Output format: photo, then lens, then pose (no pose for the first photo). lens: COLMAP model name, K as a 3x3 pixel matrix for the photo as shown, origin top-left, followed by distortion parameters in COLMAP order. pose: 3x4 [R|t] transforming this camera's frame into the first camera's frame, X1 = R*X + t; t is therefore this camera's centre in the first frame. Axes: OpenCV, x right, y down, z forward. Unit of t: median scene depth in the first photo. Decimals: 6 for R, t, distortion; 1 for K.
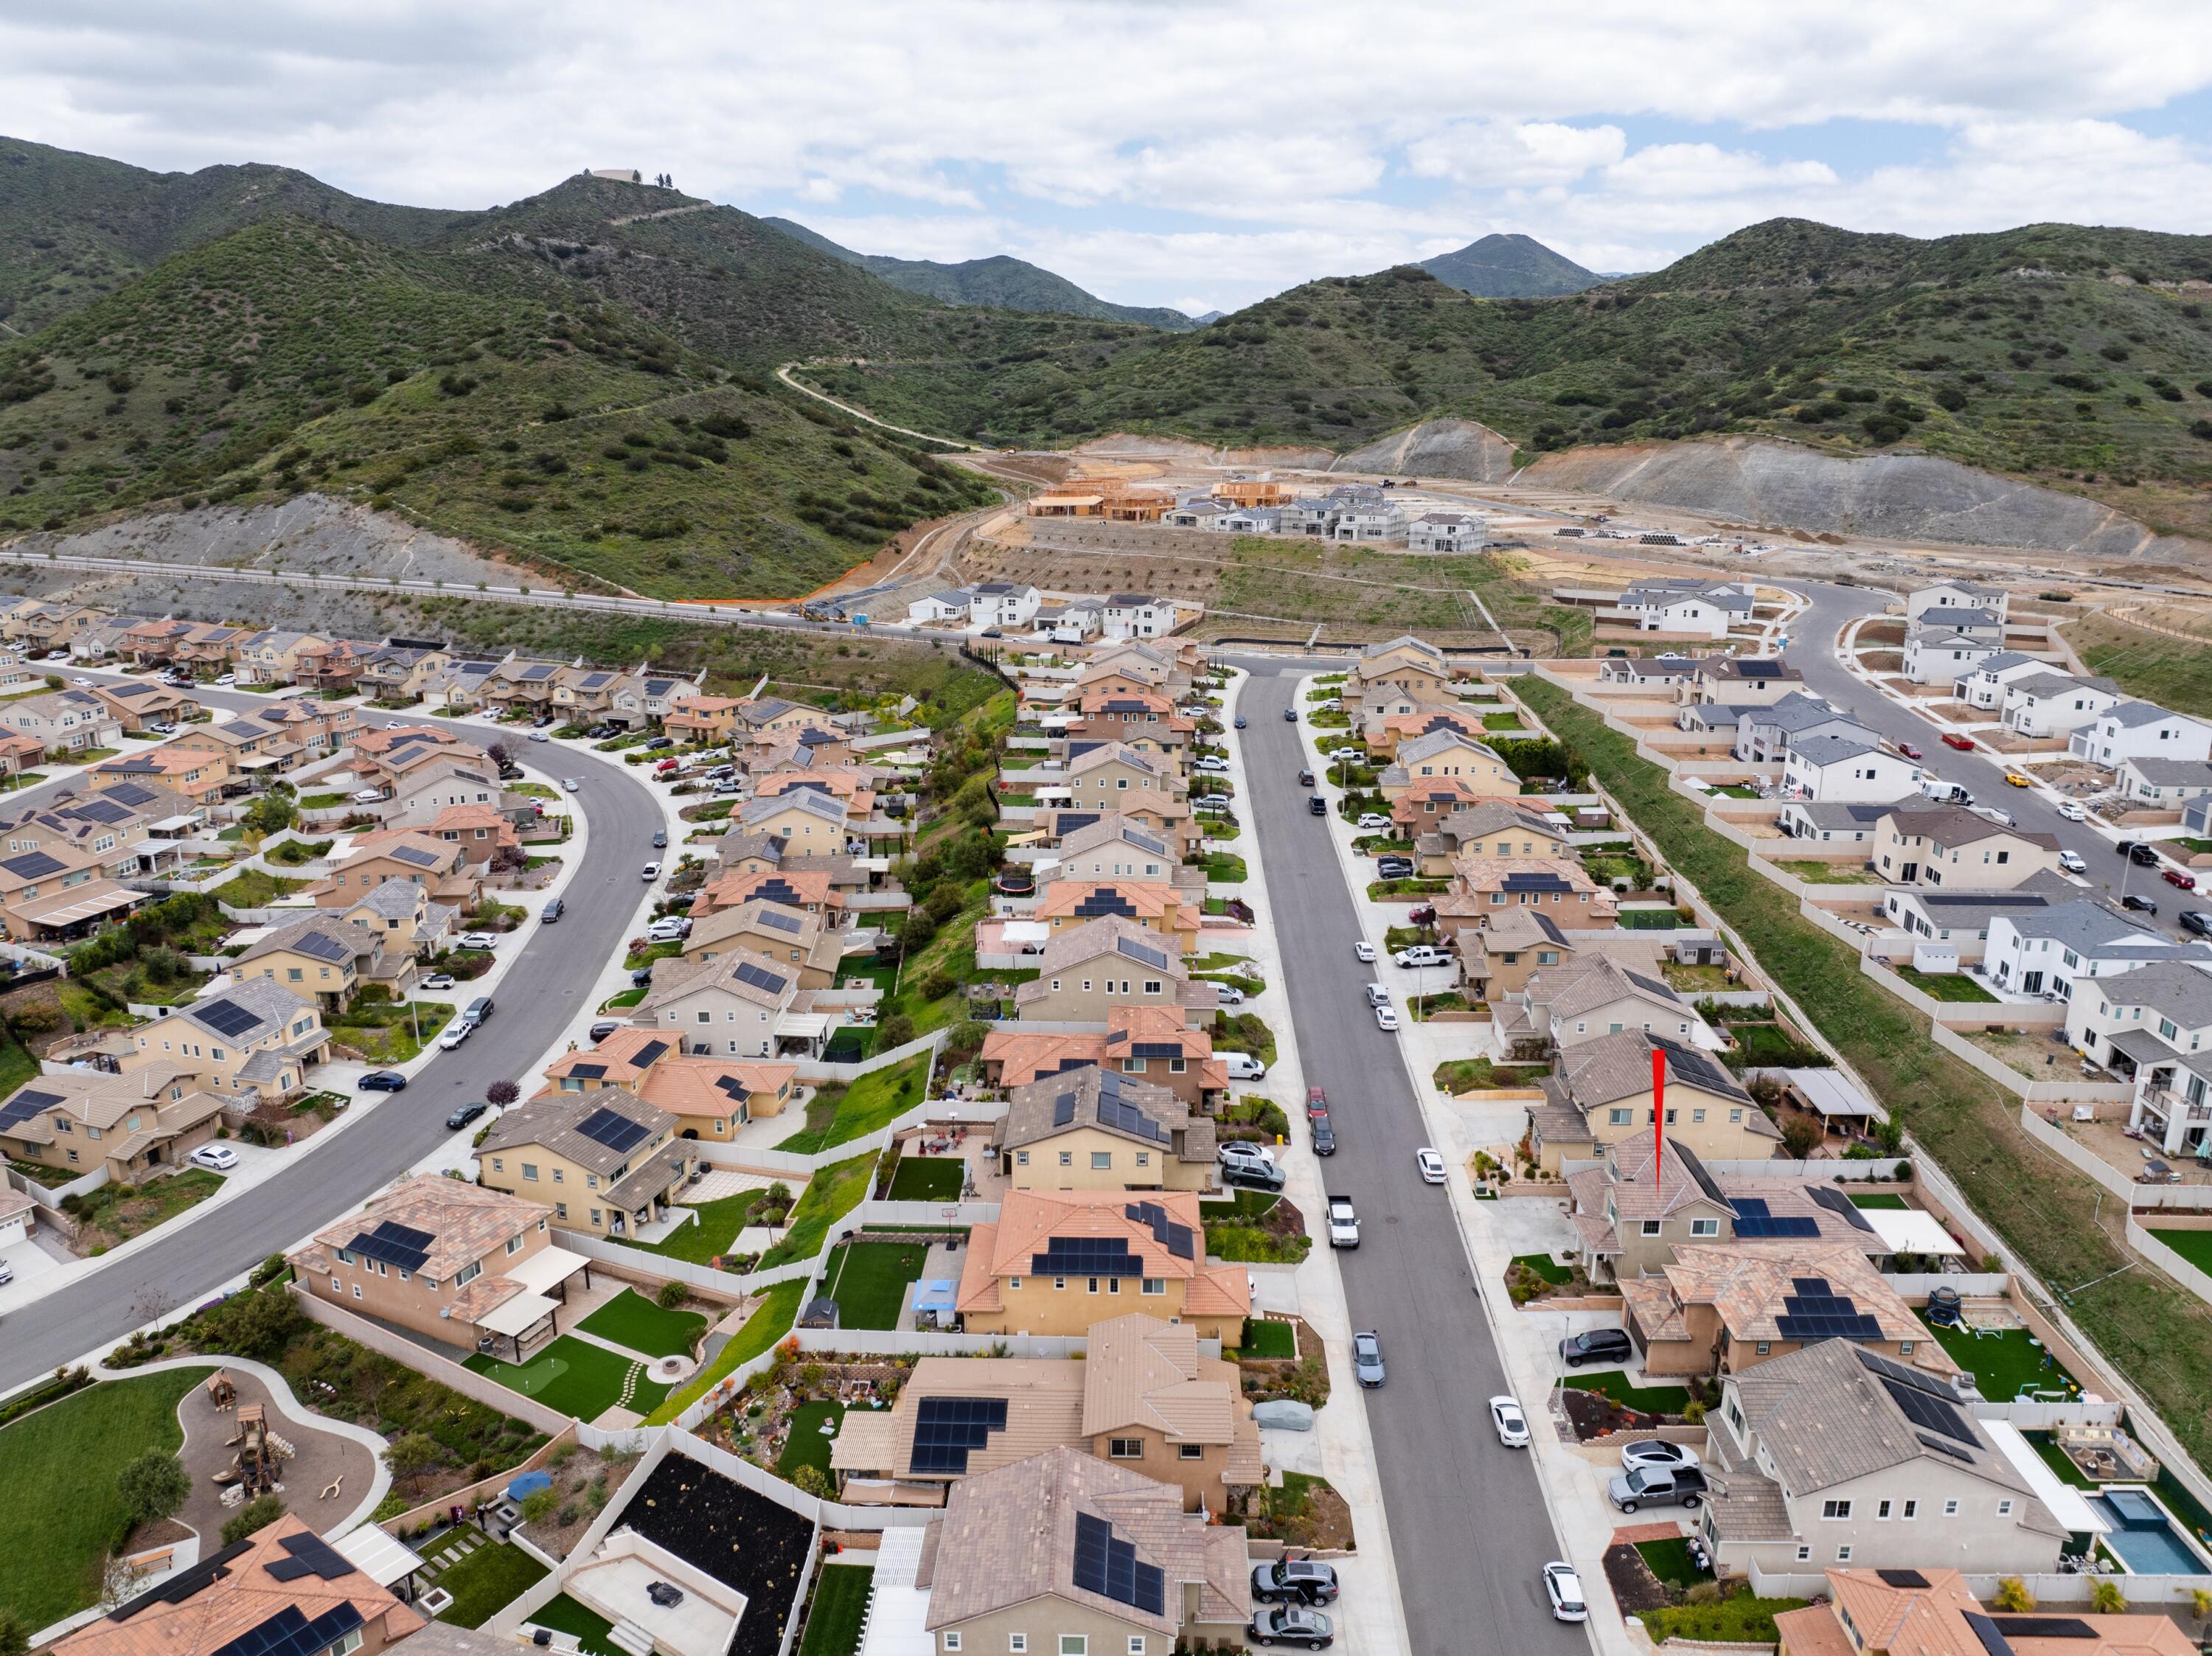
lens RADIAL K [[1554.7, 0, 1106.0], [0, 1554.7, 828.0], [0, 0, 1]] dist [-0.043108, 0.005651]
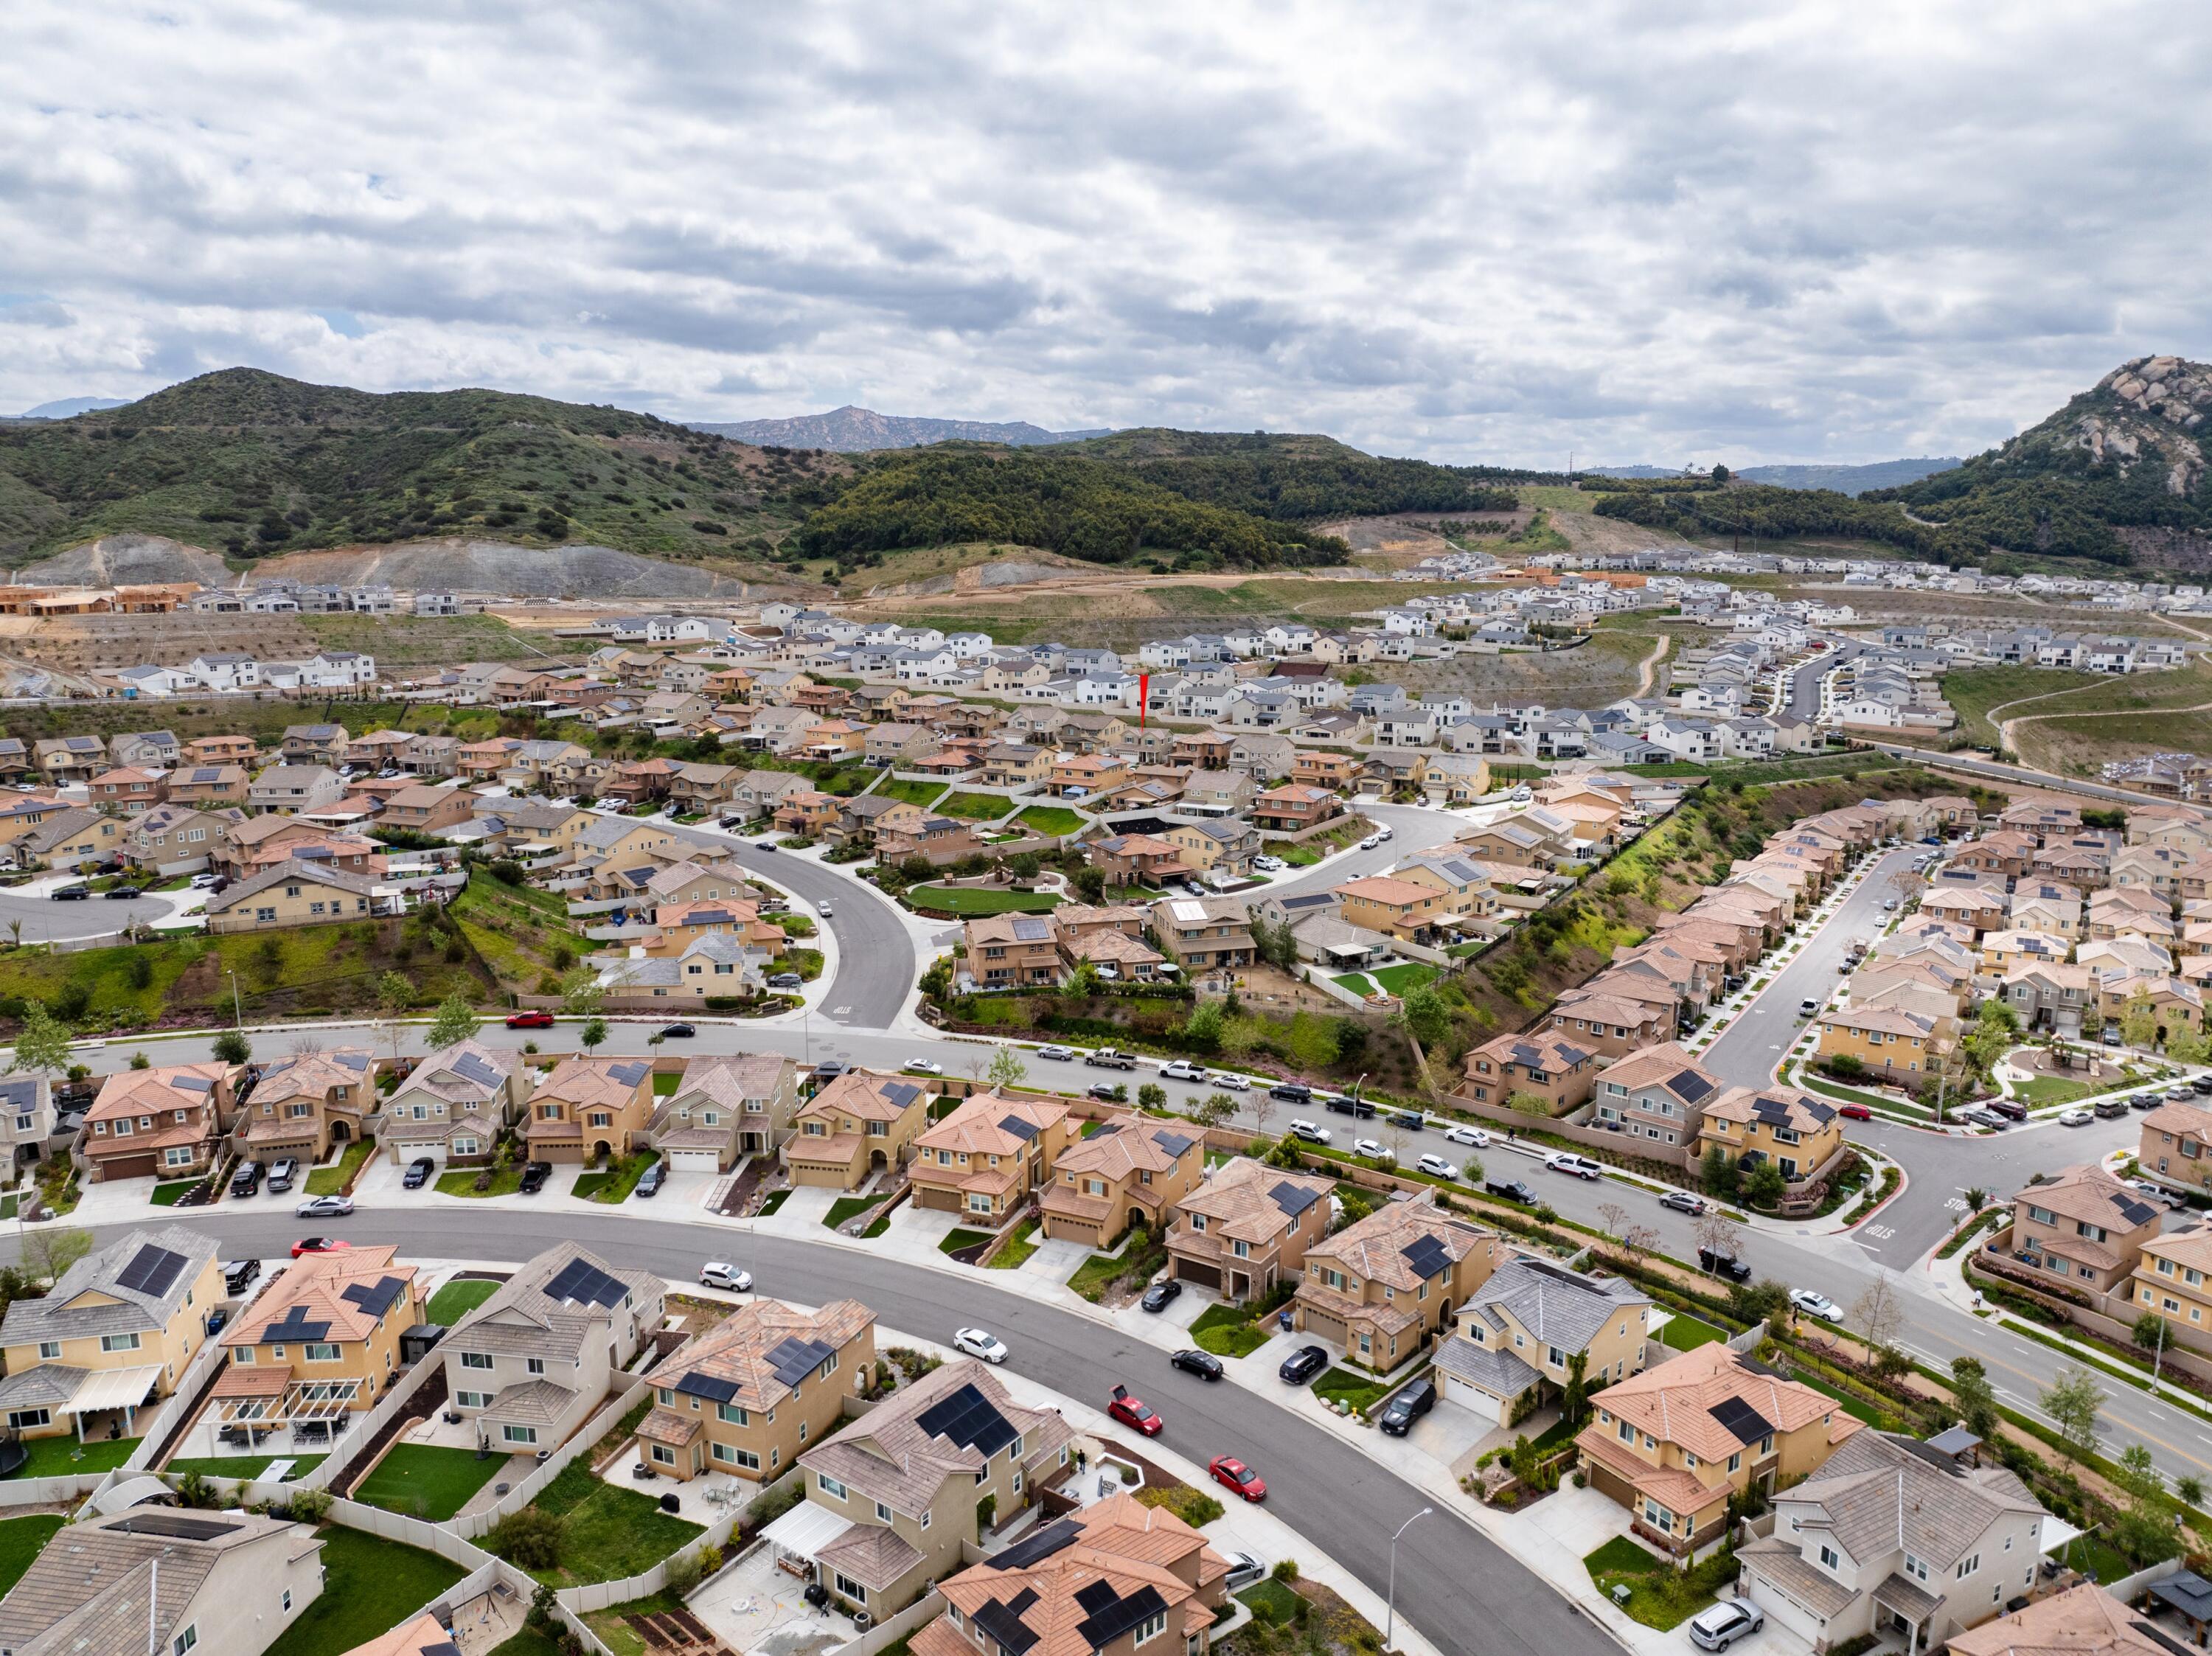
lens RADIAL K [[1554.7, 0, 1106.0], [0, 1554.7, 828.0], [0, 0, 1]] dist [-0.043108, 0.005651]
pose [[0.430285, -0.172593, 0.886040, -1.176036], [0.245602, 0.966907, 0.069074, 0.082108], [-0.868640, 0.187892, 0.458434, -0.155659]]
